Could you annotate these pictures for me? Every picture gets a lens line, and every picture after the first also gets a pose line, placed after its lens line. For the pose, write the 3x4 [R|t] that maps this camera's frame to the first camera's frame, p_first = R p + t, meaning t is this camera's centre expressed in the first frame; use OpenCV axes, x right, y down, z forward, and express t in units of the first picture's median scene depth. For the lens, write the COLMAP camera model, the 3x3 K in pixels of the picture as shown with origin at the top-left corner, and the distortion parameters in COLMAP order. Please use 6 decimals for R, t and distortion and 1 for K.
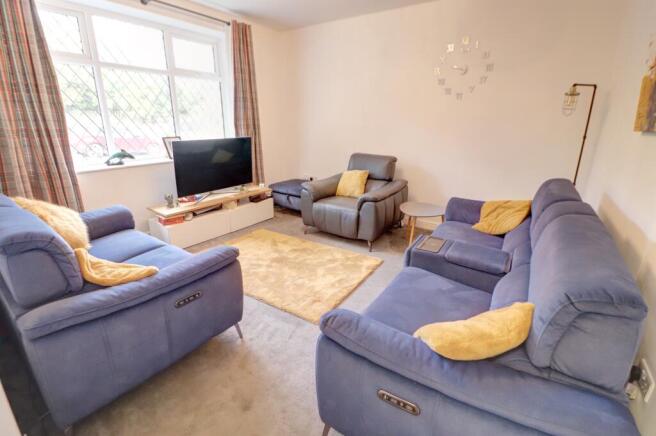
lens RADIAL K [[308.4, 0, 331.4], [0, 308.4, 206.1], [0, 0, 1]] dist [-0.002916, -0.000500]
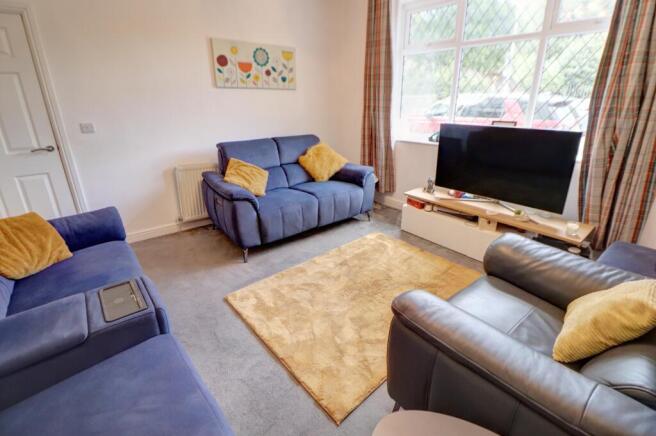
lens RADIAL K [[308.4, 0, 331.4], [0, 308.4, 206.1], [0, 0, 1]] dist [-0.002916, -0.000500]
pose [[-0.293938, 0.290664, -0.910557, 0.455418], [-0.268221, 0.889280, 0.370457, -0.234513], [0.917419, 0.353122, -0.183431, 0.933284]]
